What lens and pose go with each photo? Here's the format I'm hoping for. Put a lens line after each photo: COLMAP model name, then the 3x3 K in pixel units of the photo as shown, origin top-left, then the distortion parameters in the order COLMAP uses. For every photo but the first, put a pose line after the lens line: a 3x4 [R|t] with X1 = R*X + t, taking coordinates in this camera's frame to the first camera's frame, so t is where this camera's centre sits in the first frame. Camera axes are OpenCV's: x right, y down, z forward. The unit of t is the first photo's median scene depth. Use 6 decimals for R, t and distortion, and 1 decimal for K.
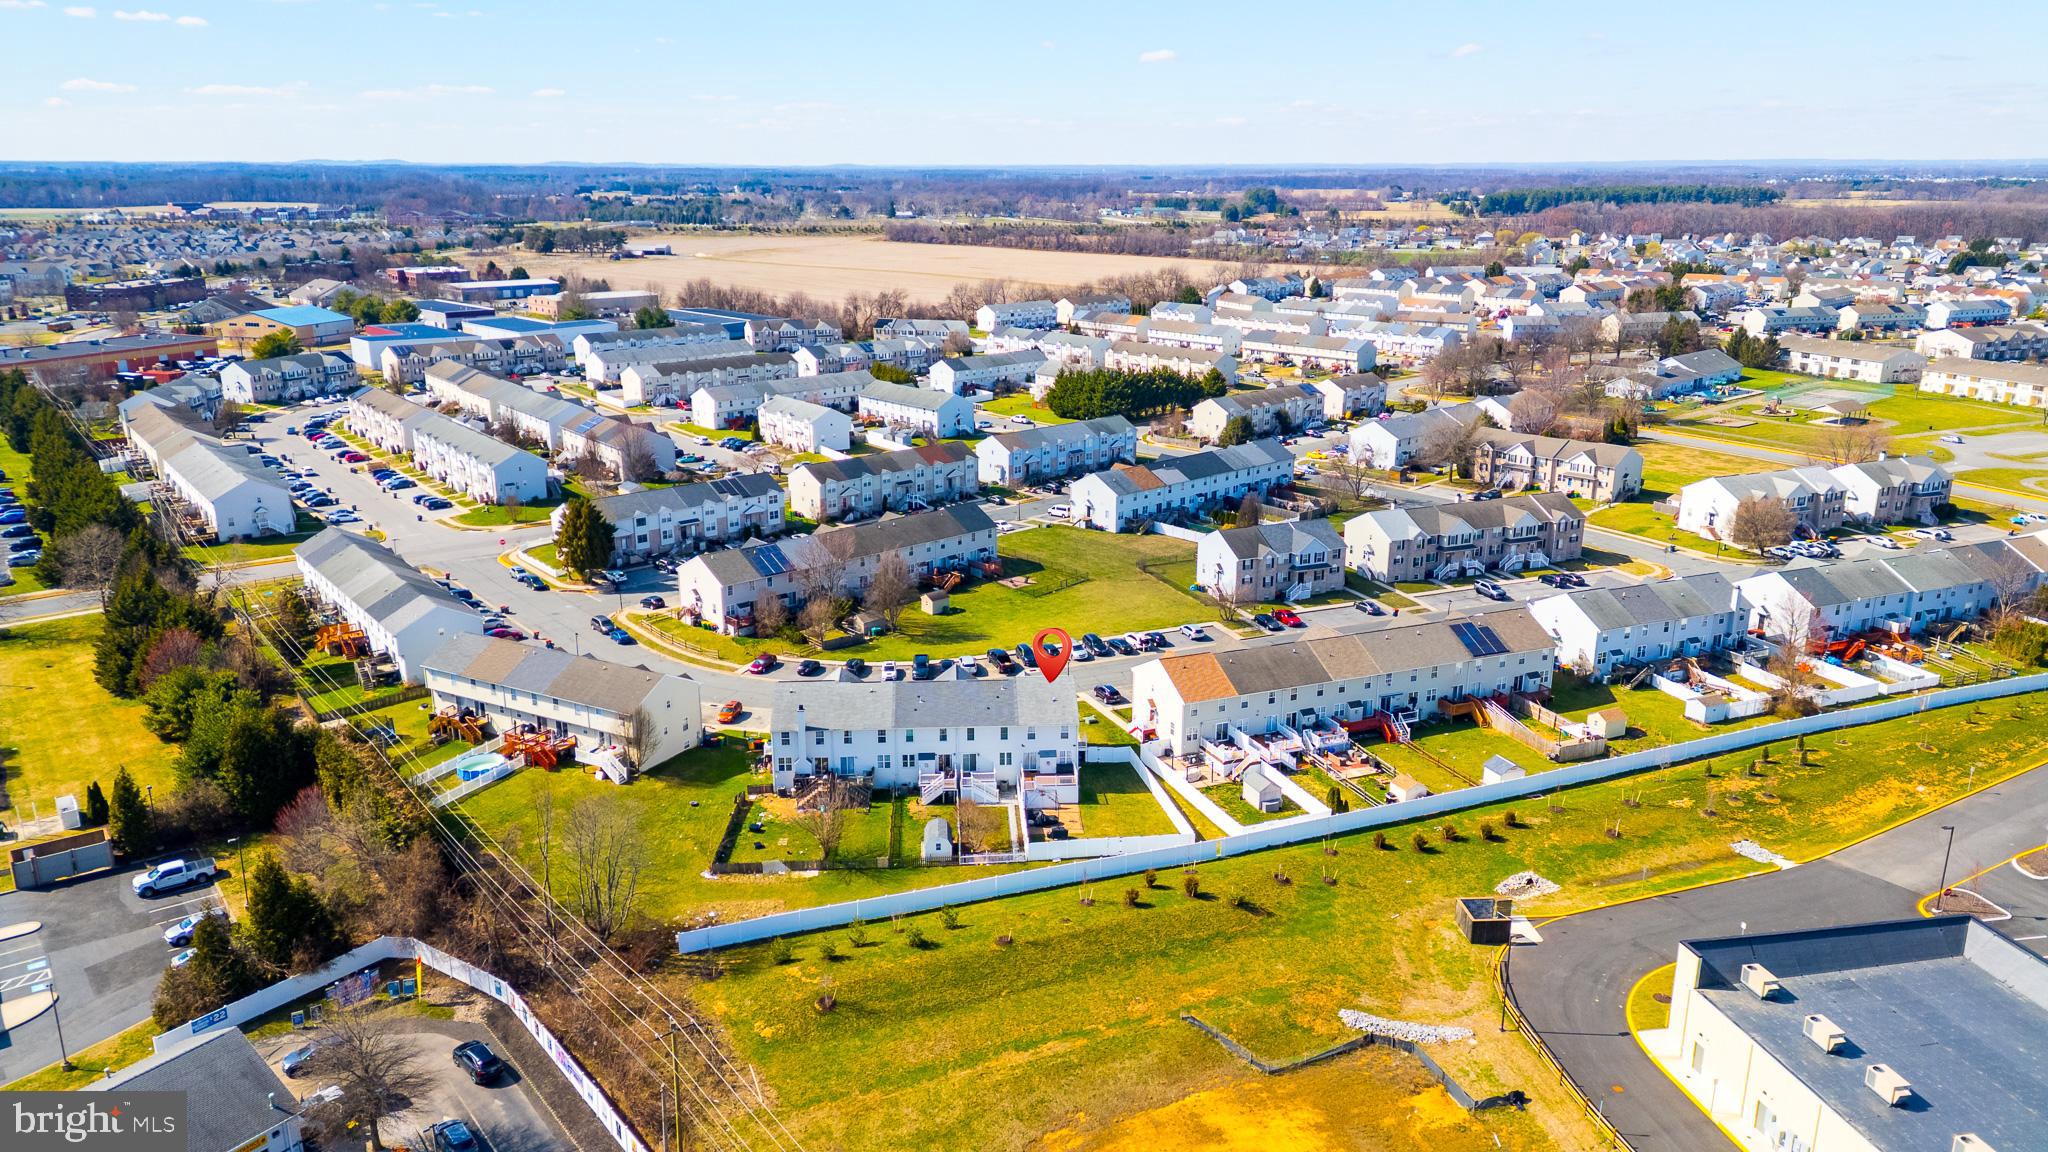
lens RADIAL K [[1426.0, 0, 1024.0], [0, 1426.0, 576.0], [0, 0, 1]] dist [0.087291, -0.088261]
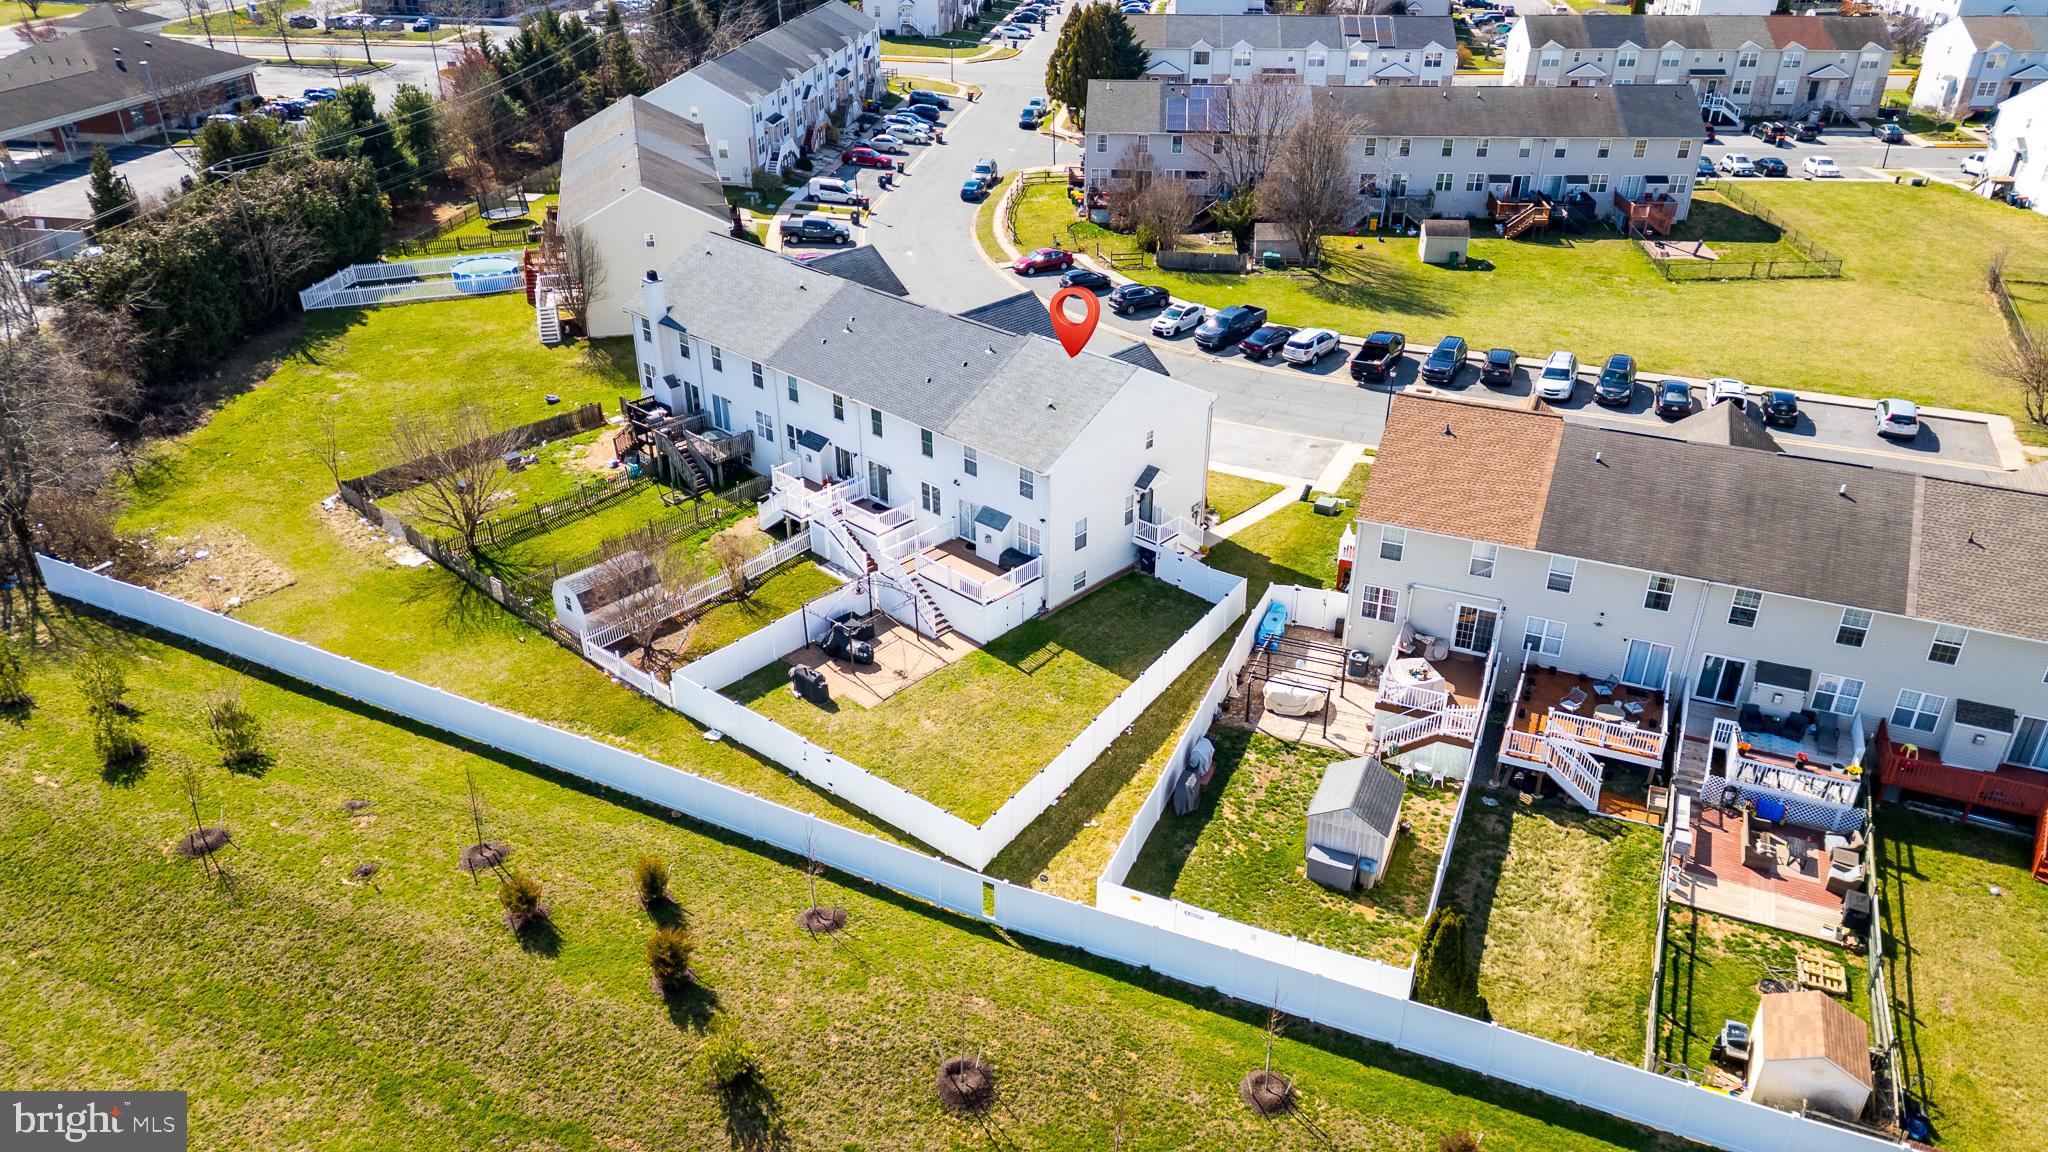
lens RADIAL K [[1426.0, 0, 1024.0], [0, 1426.0, 576.0], [0, 0, 1]] dist [0.087291, -0.088261]
pose [[0.686570, 0.346312, -0.639288, 0.280901], [-0.199889, 0.935299, 0.291993, 0.012517], [0.699047, -0.072687, 0.711372, 0.645966]]
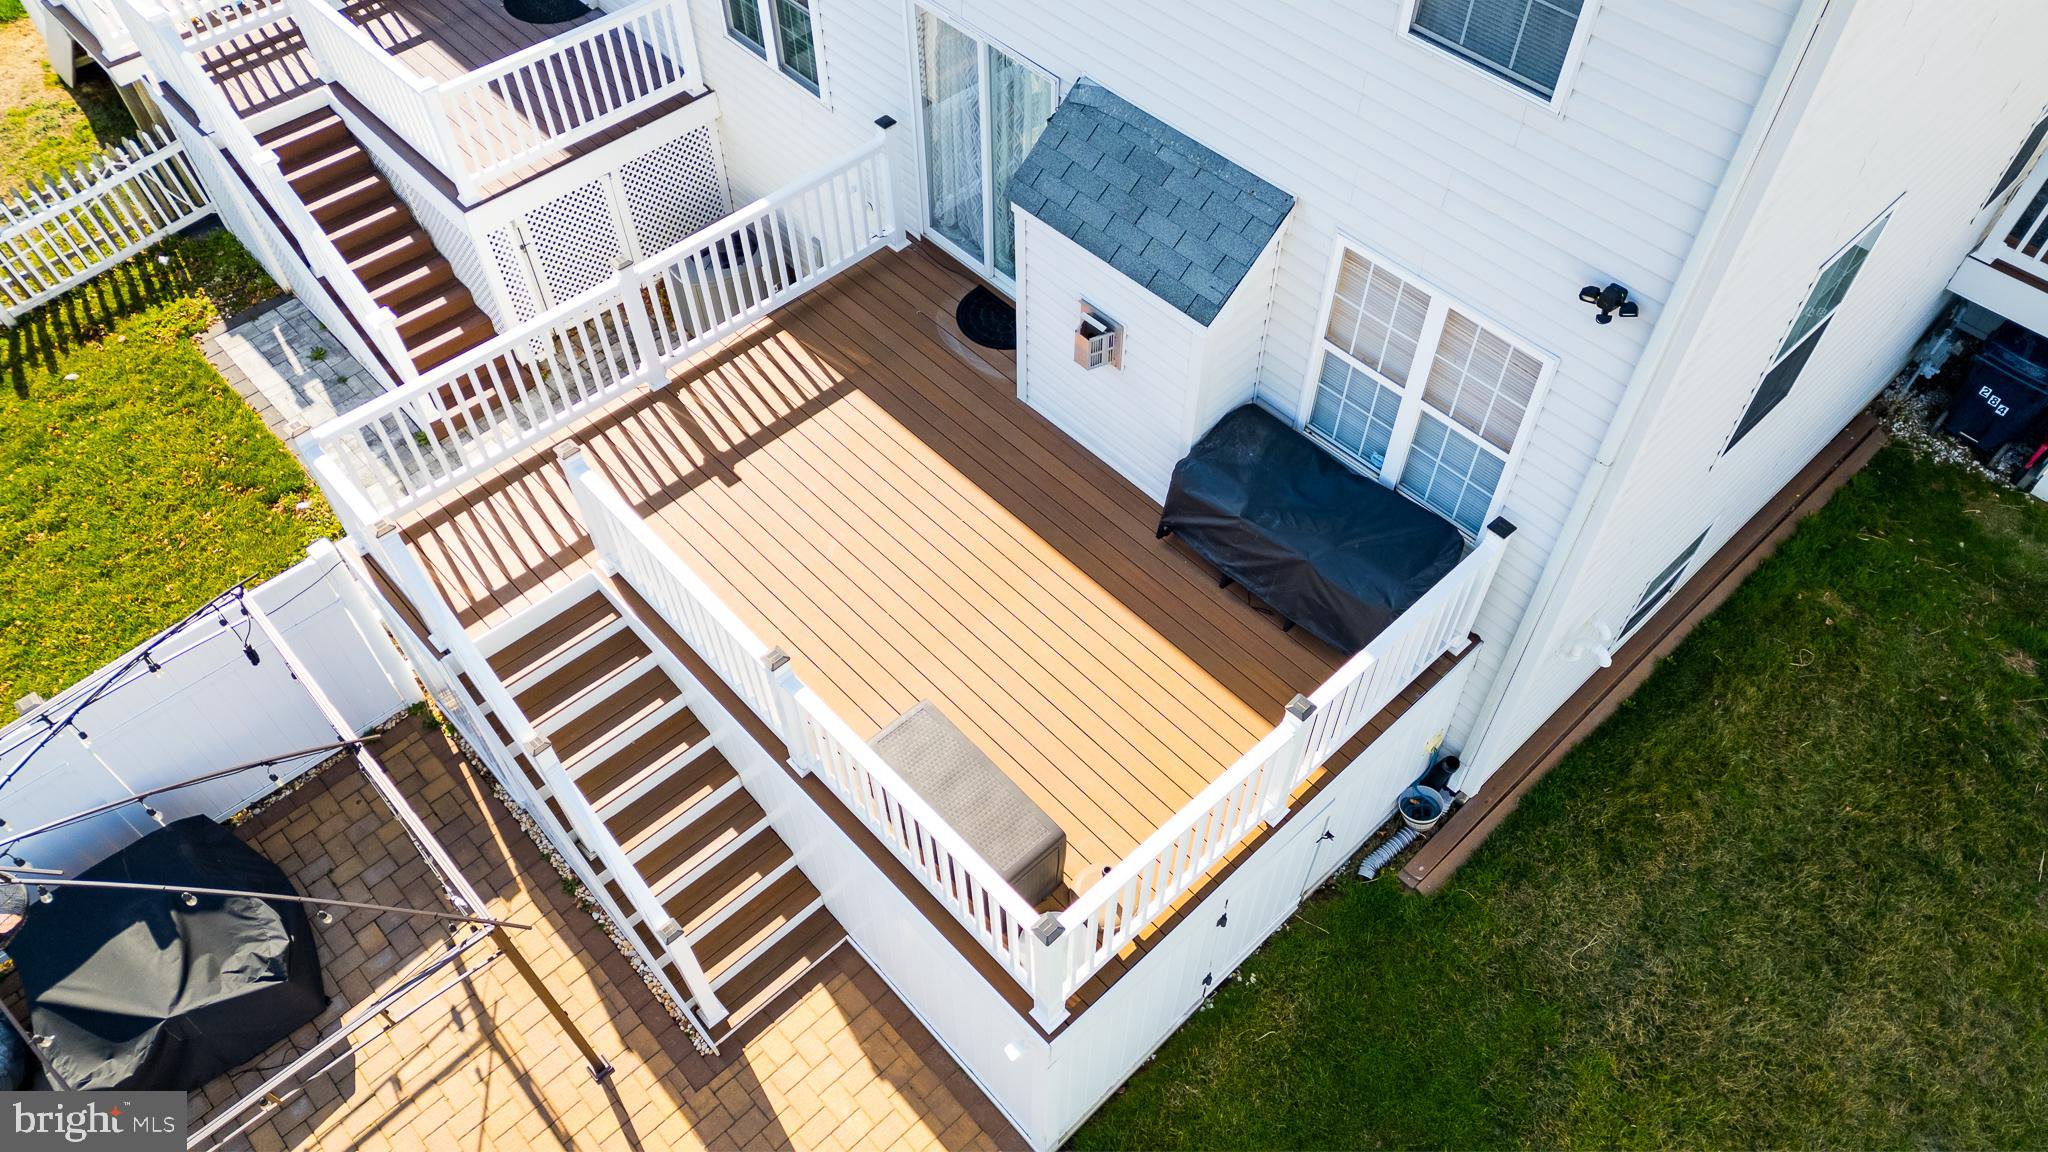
lens RADIAL K [[1426.0, 0, 1024.0], [0, 1426.0, 576.0], [0, 0, 1]] dist [0.087291, -0.088261]
pose [[0.637973, 0.594177, -0.489841, 0.045885], [-0.200993, 0.742543, 0.638930, 0.093273], [0.743366, -0.309165, 0.593148, 0.885748]]
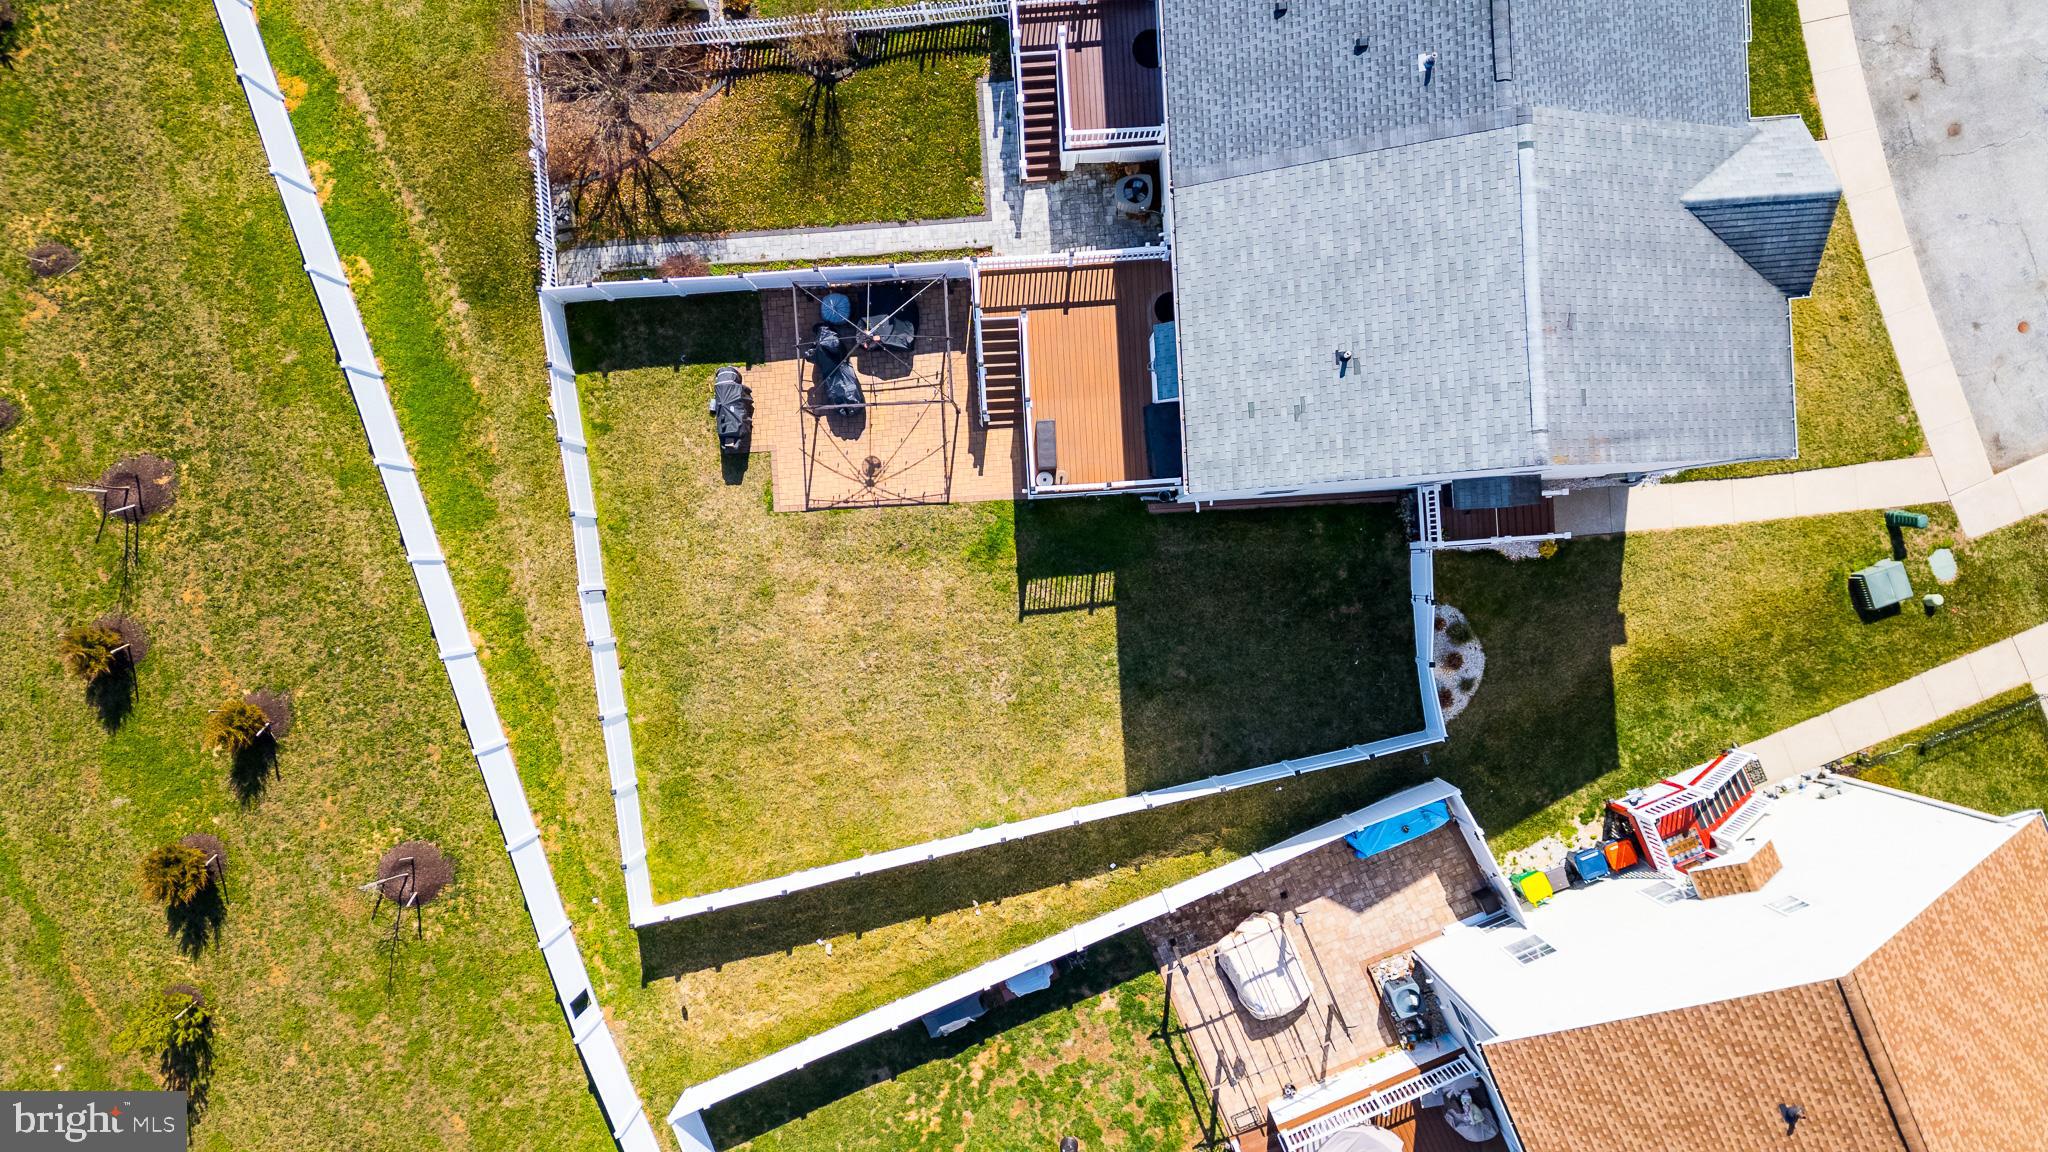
lens RADIAL K [[1426.0, 0, 1024.0], [0, 1426.0, 576.0], [0, 0, 1]] dist [0.087291, -0.088261]
pose [[-0.001178, 0.999762, 0.021800, 0.039966], [-0.267371, -0.021321, 0.963358, -0.076978], [0.963593, -0.004693, 0.267332, 0.849904]]
